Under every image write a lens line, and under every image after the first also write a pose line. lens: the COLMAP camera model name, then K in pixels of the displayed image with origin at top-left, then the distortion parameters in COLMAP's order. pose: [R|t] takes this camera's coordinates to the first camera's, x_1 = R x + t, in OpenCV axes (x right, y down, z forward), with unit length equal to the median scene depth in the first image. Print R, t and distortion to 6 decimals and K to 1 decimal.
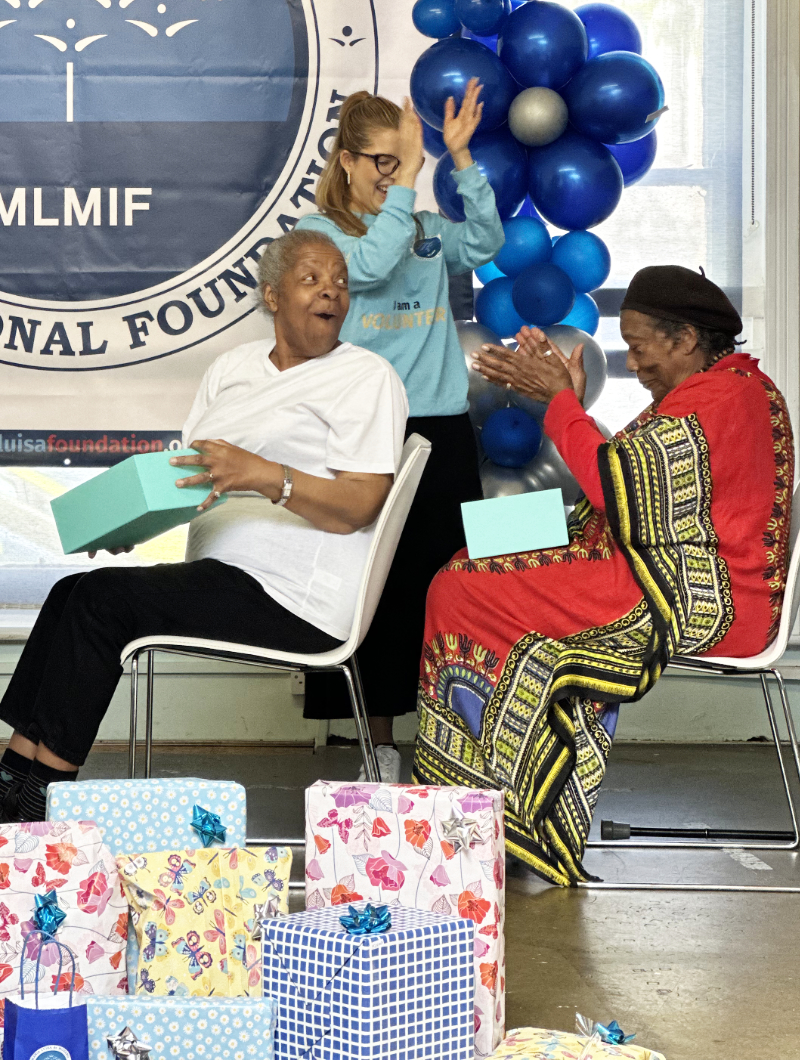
lens RADIAL K [[2348.9, 0, 400.0], [0, 2348.9, 530.0], [0, 0, 1]] dist [0.379929, -3.779030]
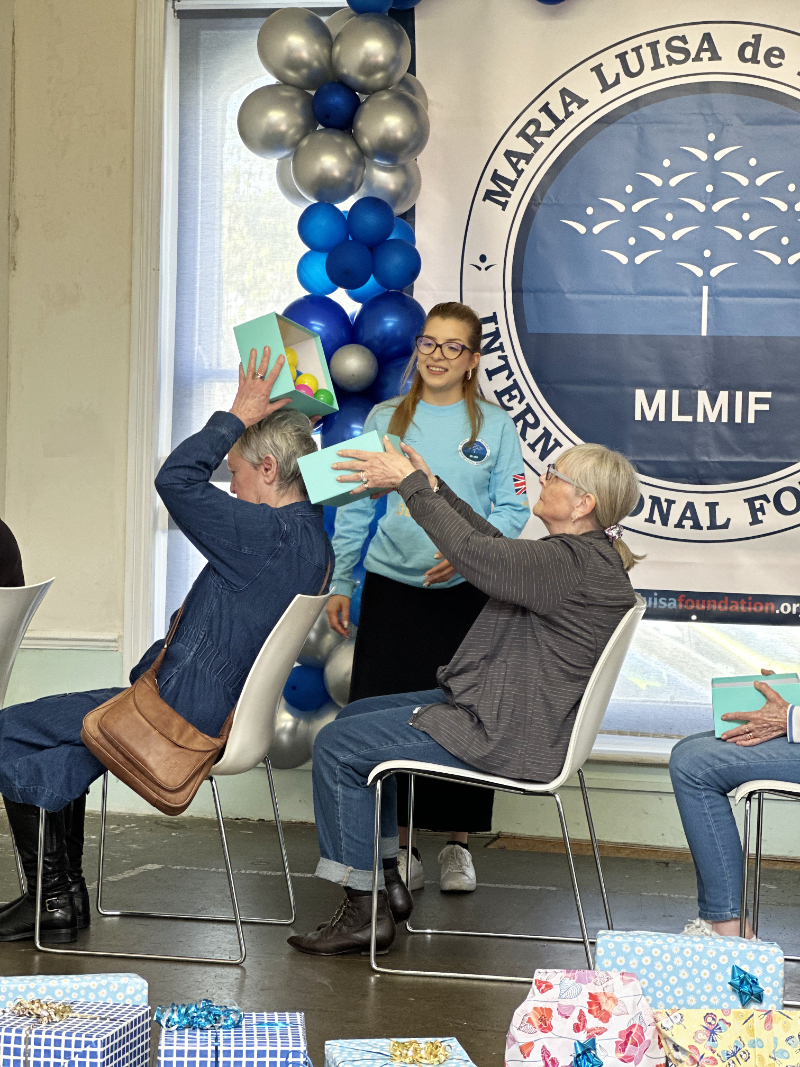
lens RADIAL K [[2364.4, 0, 400.0], [0, 2364.4, 533.5], [0, 0, 1]] dist [0.379929, -3.779030]
pose [[0.974991, 0.035967, -0.219315, -0.021154], [-0.051648, 0.996470, -0.066188, 0.014792], [0.216160, 0.075859, 0.973407, -0.193072]]
